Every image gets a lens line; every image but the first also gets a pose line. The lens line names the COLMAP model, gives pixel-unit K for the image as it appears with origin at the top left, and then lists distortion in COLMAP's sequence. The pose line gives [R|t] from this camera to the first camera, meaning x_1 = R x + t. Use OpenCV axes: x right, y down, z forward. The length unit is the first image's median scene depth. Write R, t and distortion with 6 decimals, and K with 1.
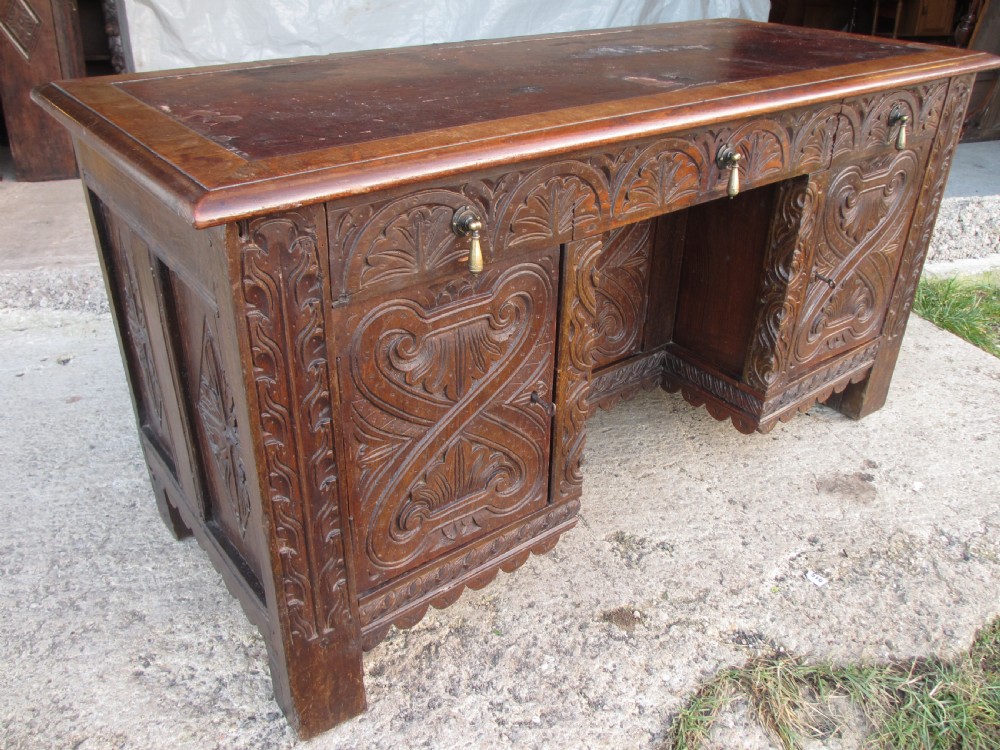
lens RADIAL K [[834.0, 0, 496.5], [0, 834.0, 371.3], [0, 0, 1]] dist [-0.063916, 0.030848]
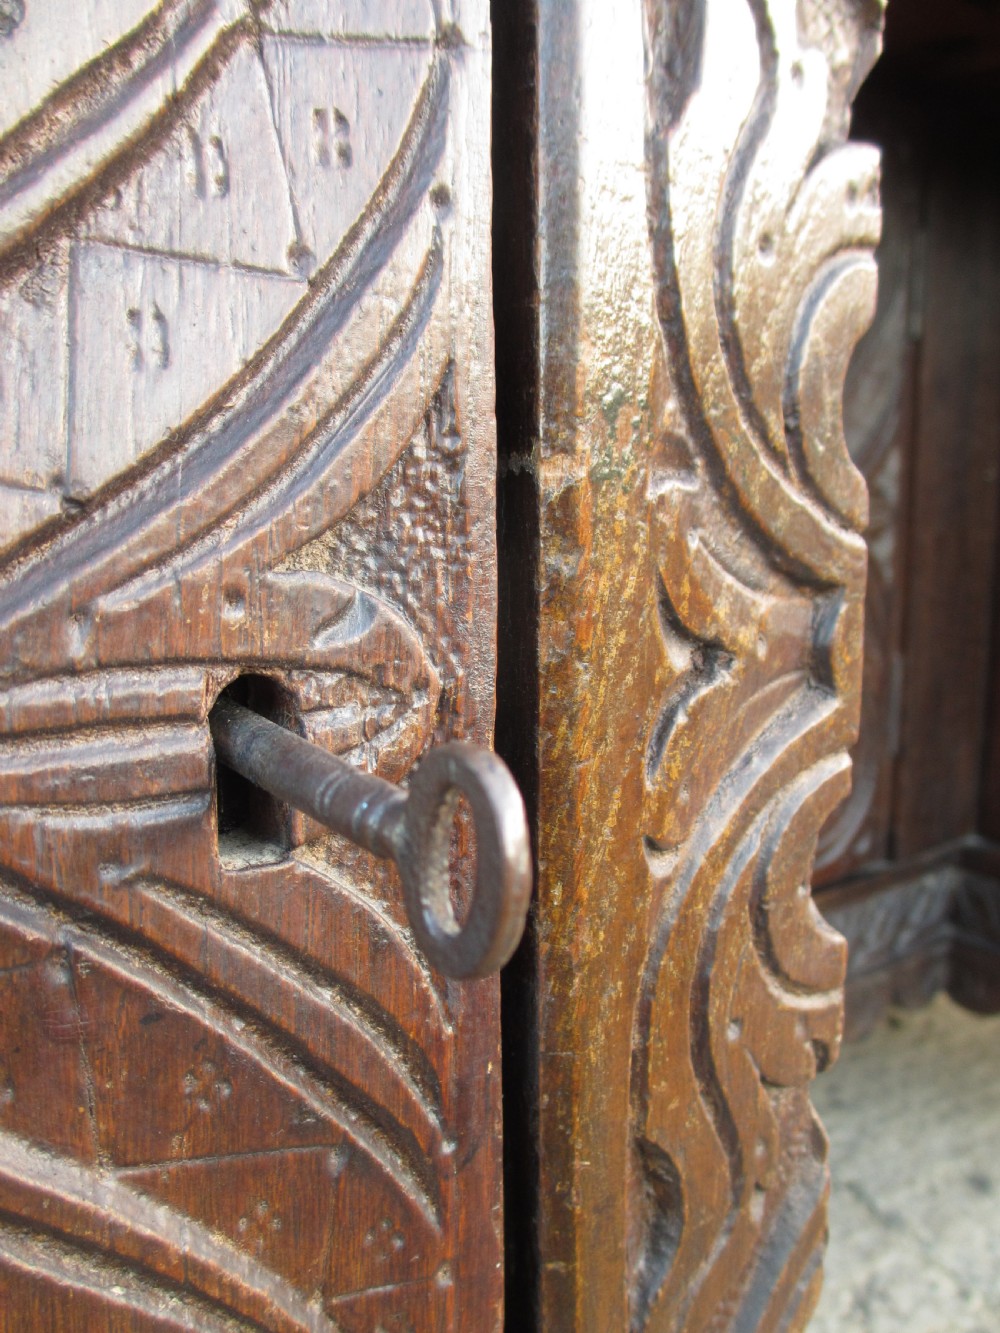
lens RADIAL K [[1111.7, 0, 495.4], [0, 1111.7, 671.0], [0, 0, 1]] dist [-0.063916, 0.030848]
pose [[0.999453, -0.018874, -0.027138, 0.071494], [0.008784, 0.943089, -0.332424, 0.059162], [0.031868, 0.332004, 0.942740, 0.894507]]
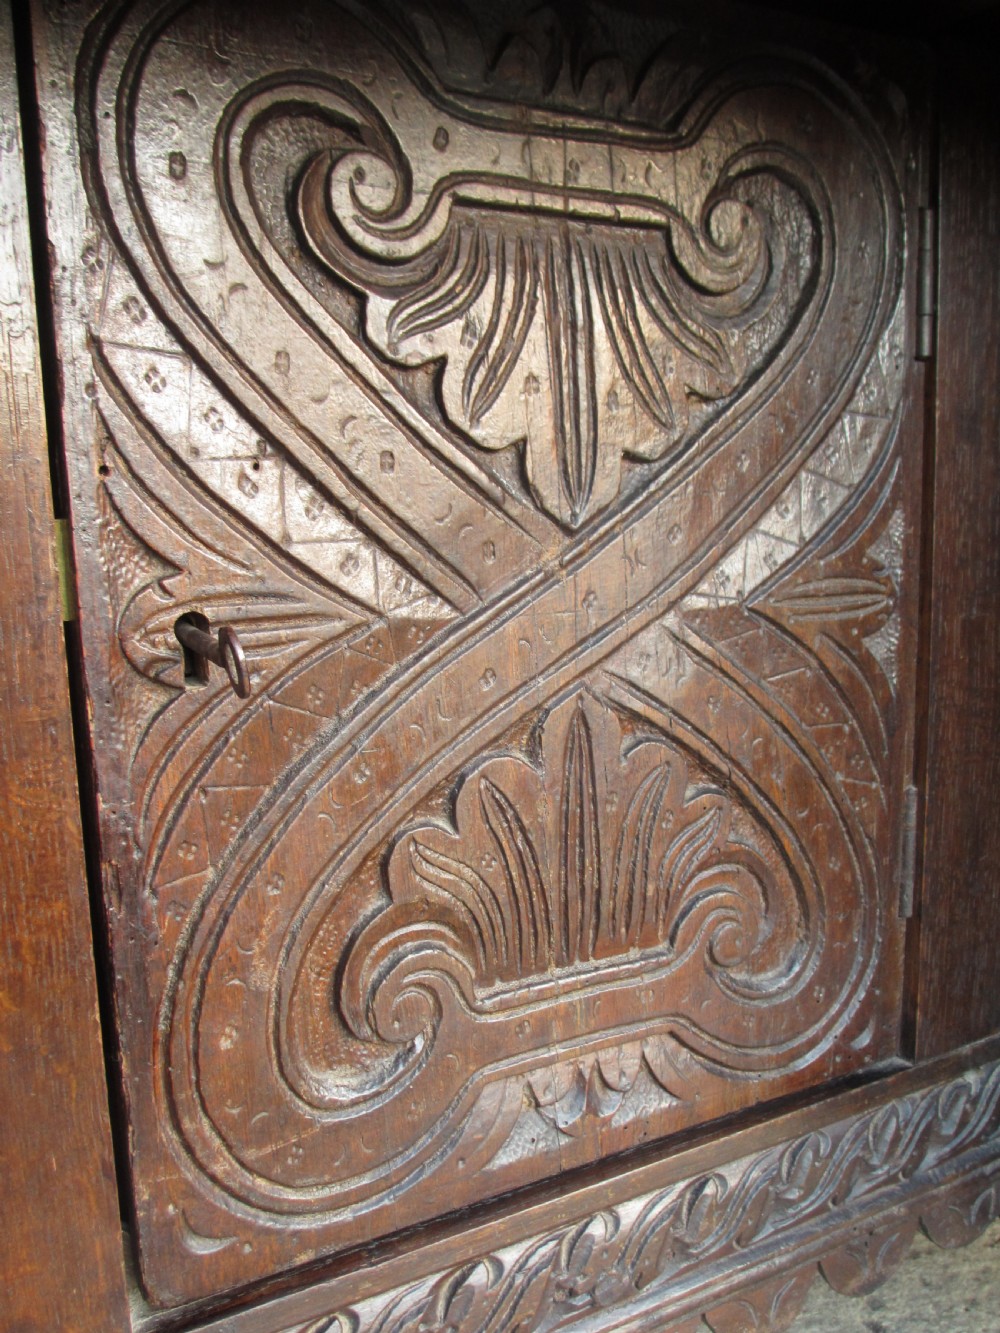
lens RADIAL K [[1111.7, 0, 484.9], [0, 1111.7, 666.9], [0, 0, 1]] dist [-0.063916, 0.030848]
pose [[0.982545, -0.013994, -0.185497, 0.177366], [-0.053030, 0.934720, -0.351405, -0.018334], [0.178306, 0.355108, 0.917663, 0.999456]]
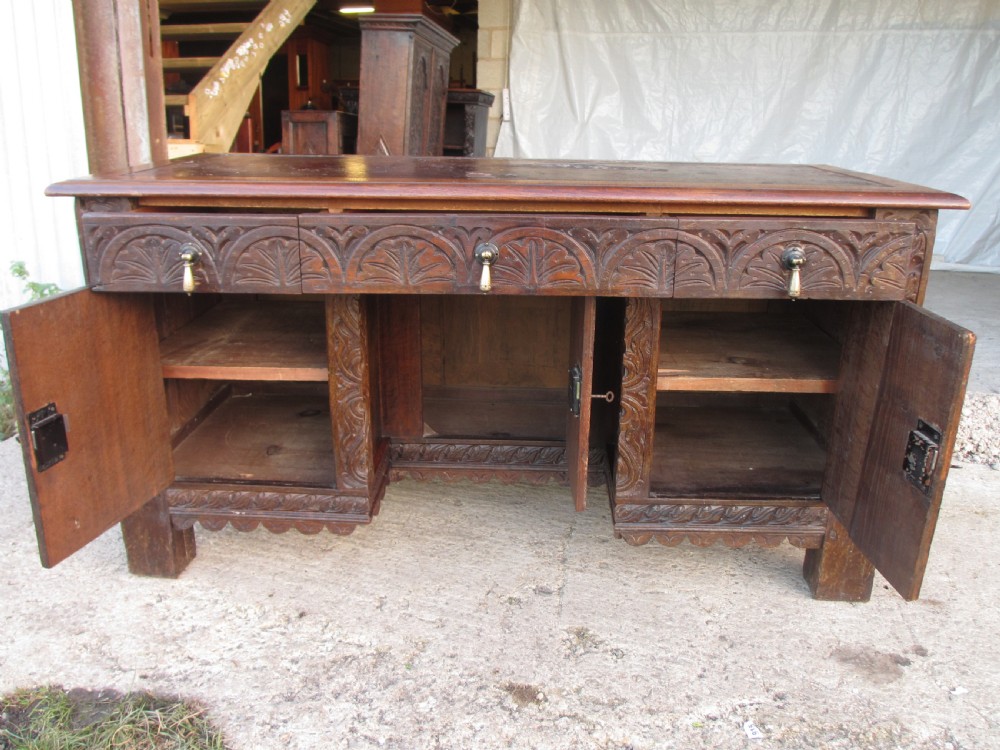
lens RADIAL K [[834.0, 0, 502.7], [0, 834.0, 371.0], [0, 0, 1]] dist [-0.063916, 0.030848]
pose [[0.764471, 0.202401, -0.612060, 1.084490], [-0.321072, 0.942841, -0.089236, 0.026315], [0.559014, 0.264733, 0.785760, 0.125020]]
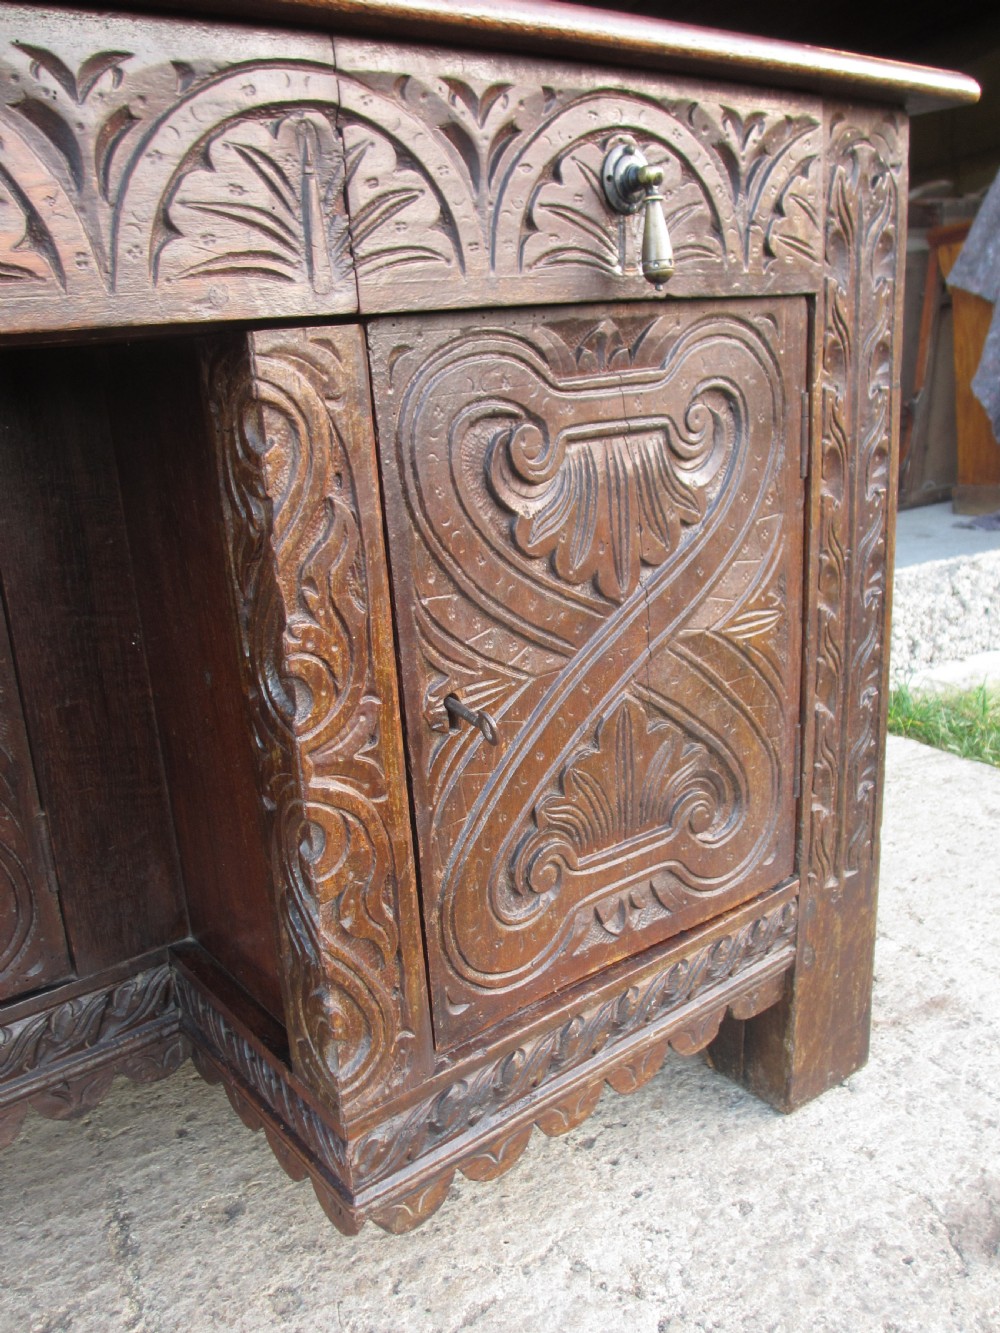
lens RADIAL K [[1111.7, 0, 490.4], [0, 1111.7, 662.7], [0, 0, 1]] dist [-0.063916, 0.030848]
pose [[0.997567, -0.067882, -0.015867, 0.532716], [0.062256, 0.969910, -0.235368, -0.045545], [0.031366, 0.233808, 0.971777, 0.780696]]
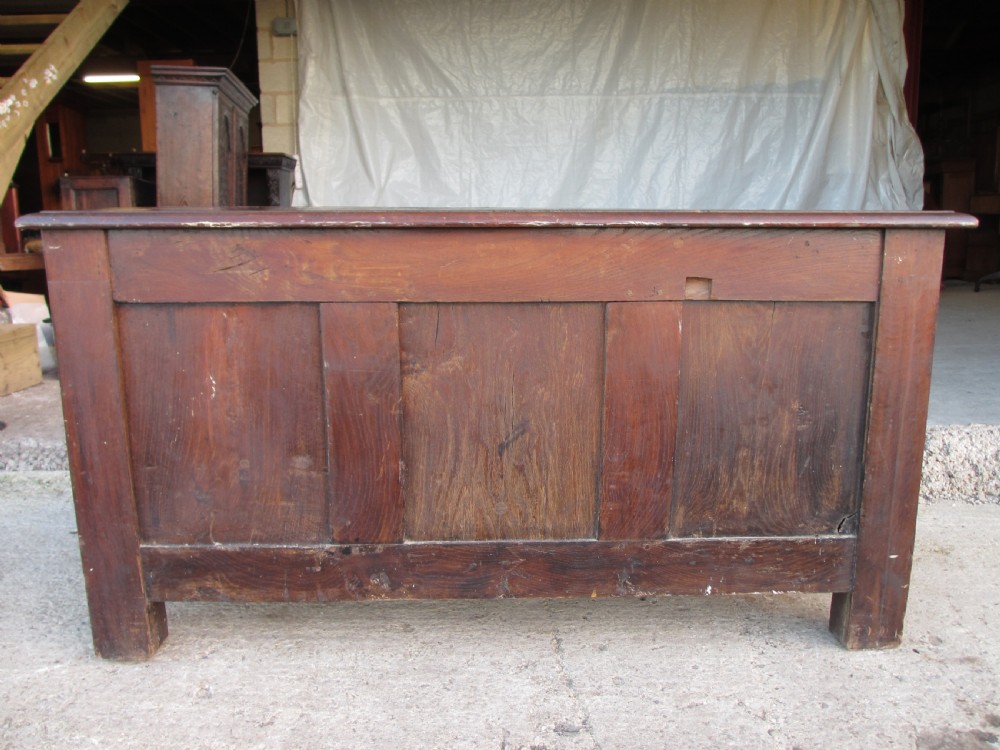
lens RADIAL K [[834.0, 0, 501.9], [0, 834.0, 374.7], [0, 0, 1]] dist [-0.063916, 0.030848]
pose [[0.914702, 0.085909, -0.394892, 0.664050], [-0.189967, 0.953860, -0.232514, 0.048266], [0.356697, 0.287697, 0.888818, 0.204960]]
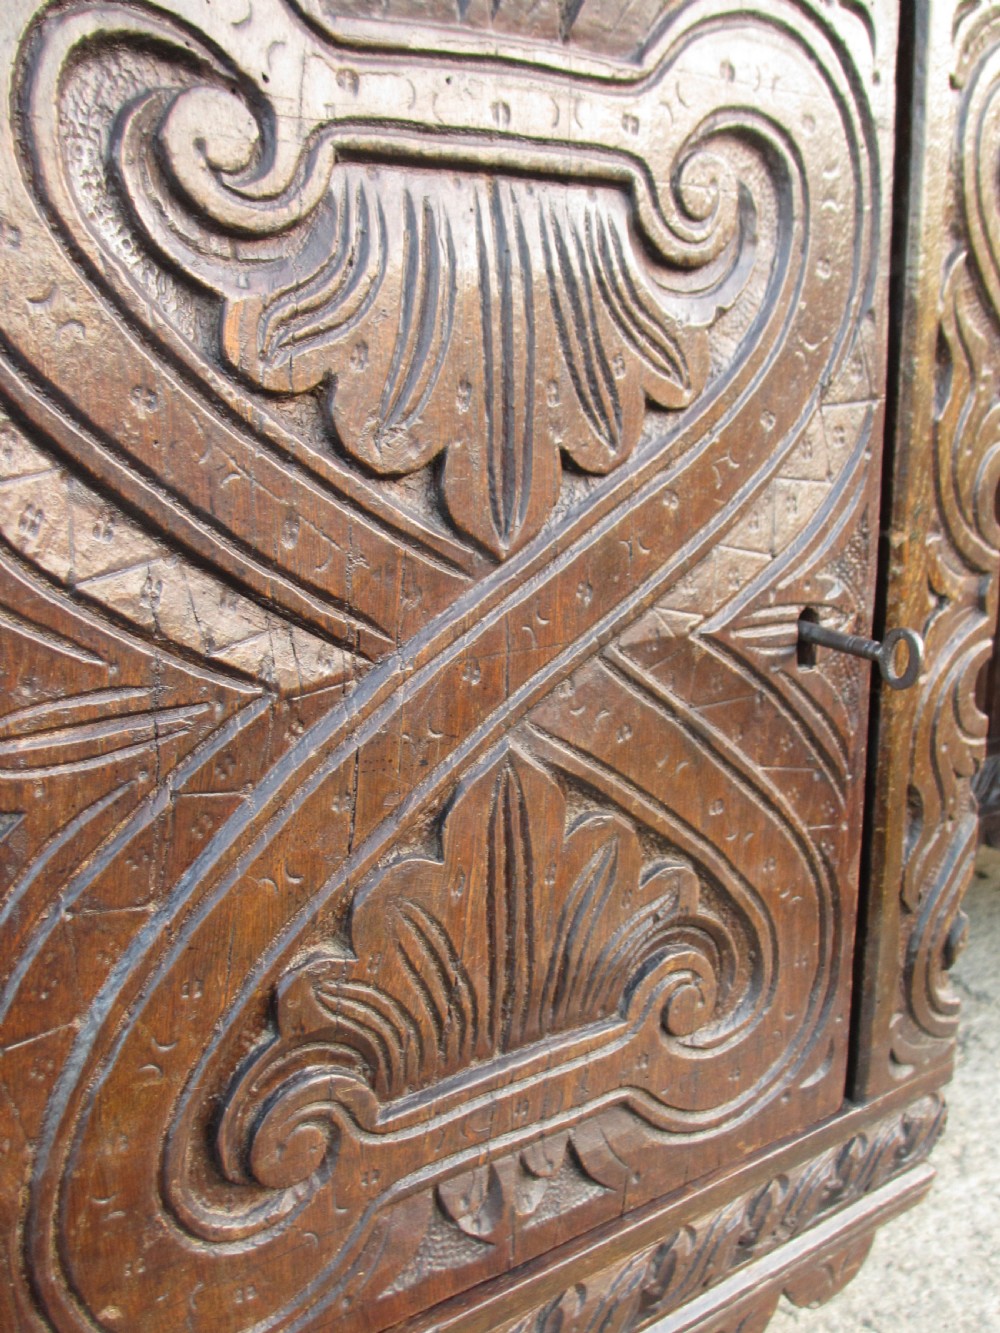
lens RADIAL K [[1111.7, 0, 504.1], [0, 1111.7, 664.8], [0, 0, 1]] dist [-0.063916, 0.030848]
pose [[0.996284, -0.015598, -0.084705, -0.018819], [-0.008304, 0.961489, -0.274718, 0.133123], [0.085728, 0.274401, 0.957787, 0.670523]]
